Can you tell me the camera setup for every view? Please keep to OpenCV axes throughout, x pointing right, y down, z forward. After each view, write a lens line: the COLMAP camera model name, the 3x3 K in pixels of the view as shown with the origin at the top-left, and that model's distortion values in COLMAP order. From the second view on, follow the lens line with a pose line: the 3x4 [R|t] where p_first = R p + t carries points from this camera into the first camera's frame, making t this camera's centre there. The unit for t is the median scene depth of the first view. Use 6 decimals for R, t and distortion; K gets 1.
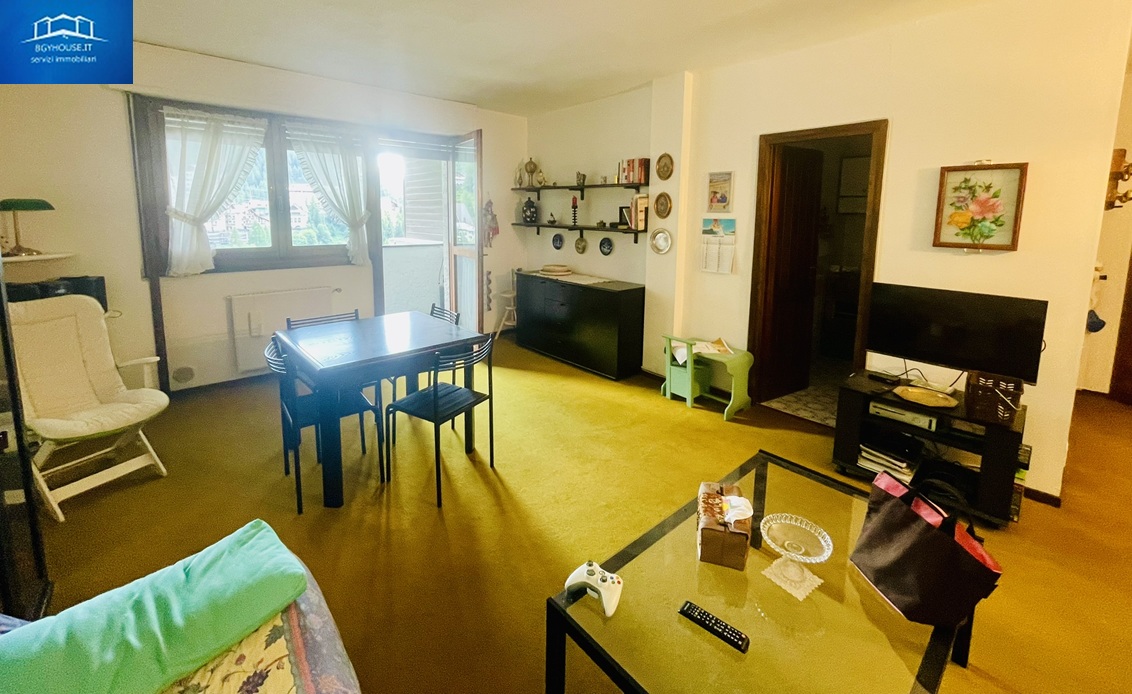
lens RADIAL K [[458.2, 0, 560.3], [0, 458.2, 265.9], [0, 0, 1]] dist [0.000297, 0.000014]
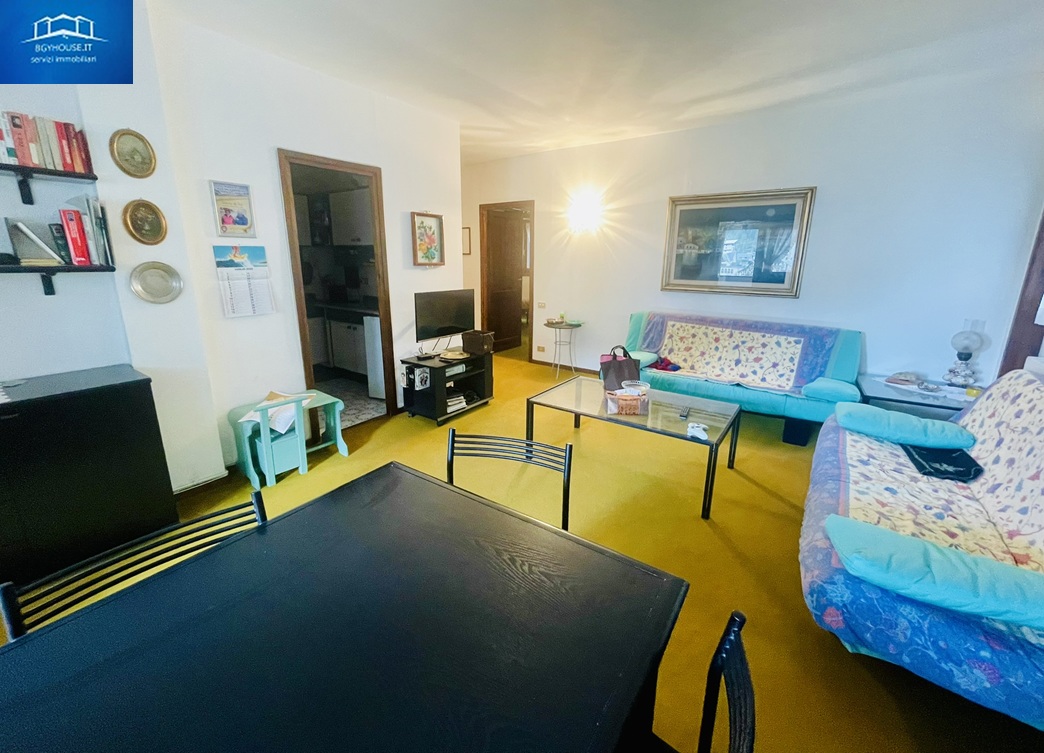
lens RADIAL K [[419.5, 0, 525.4], [0, 419.5, 362.4], [0, 0, 1]] dist [0.000644, 0.000326]
pose [[-0.221716, -0.247455, 0.943190, -0.692569], [0.106230, 0.955378, 0.275624, -0.084429], [-0.969308, 0.161306, -0.185535, 0.993819]]
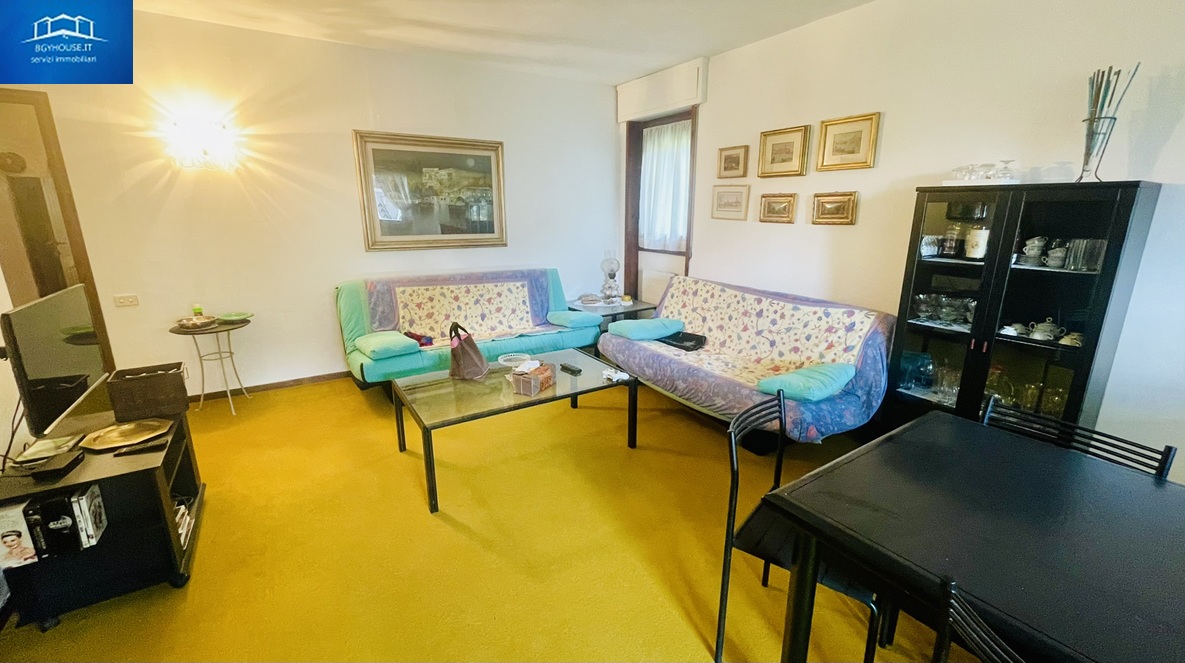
lens RADIAL K [[486.5, 0, 592.5], [0, 486.5, 331.5], [0, 0, 1]] dist [0.000629, 0.000050]
pose [[-0.986860, -0.052485, 0.152818, -0.069721], [0.006801, 0.931444, 0.363821, -0.153668], [-0.161437, 0.360079, -0.918848, 1.490801]]
